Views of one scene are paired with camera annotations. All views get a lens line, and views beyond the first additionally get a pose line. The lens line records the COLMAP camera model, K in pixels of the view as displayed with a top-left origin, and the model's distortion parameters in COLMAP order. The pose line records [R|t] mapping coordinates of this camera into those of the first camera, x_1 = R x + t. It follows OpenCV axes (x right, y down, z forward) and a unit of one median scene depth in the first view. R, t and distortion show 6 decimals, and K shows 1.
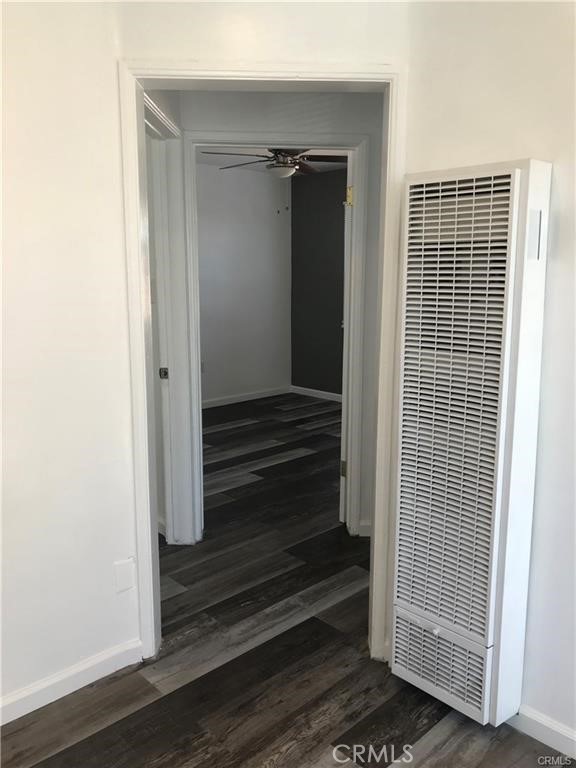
lens RADIAL K [[625.7, 0, 288.0], [0, 625.7, 384.0], [0, 0, 1]] dist [0.000189, 0.001059]
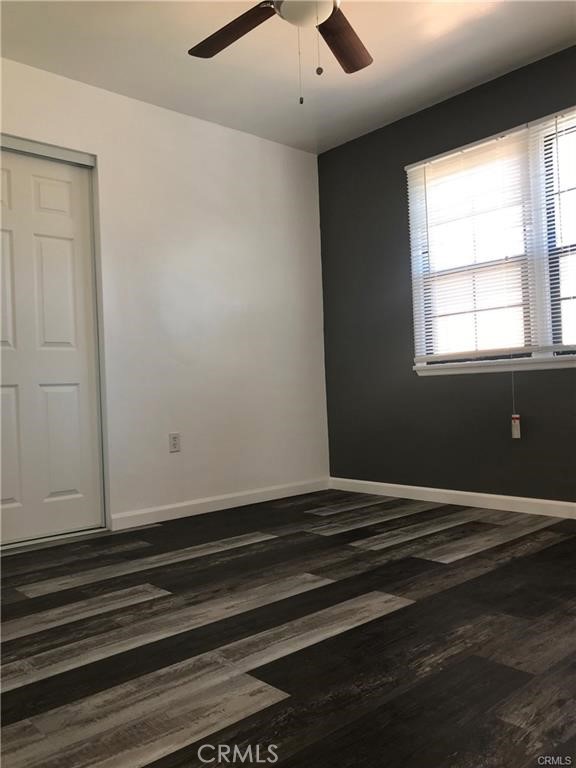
lens RADIAL K [[625.7, 0, 288.0], [0, 625.7, 384.0], [0, 0, 1]] dist [0.000189, 0.001059]
pose [[0.998783, -0.036596, -0.033050, -0.017527], [0.029484, 0.980440, -0.194596, 0.042670], [0.039525, 0.193385, 0.980326, 0.535595]]
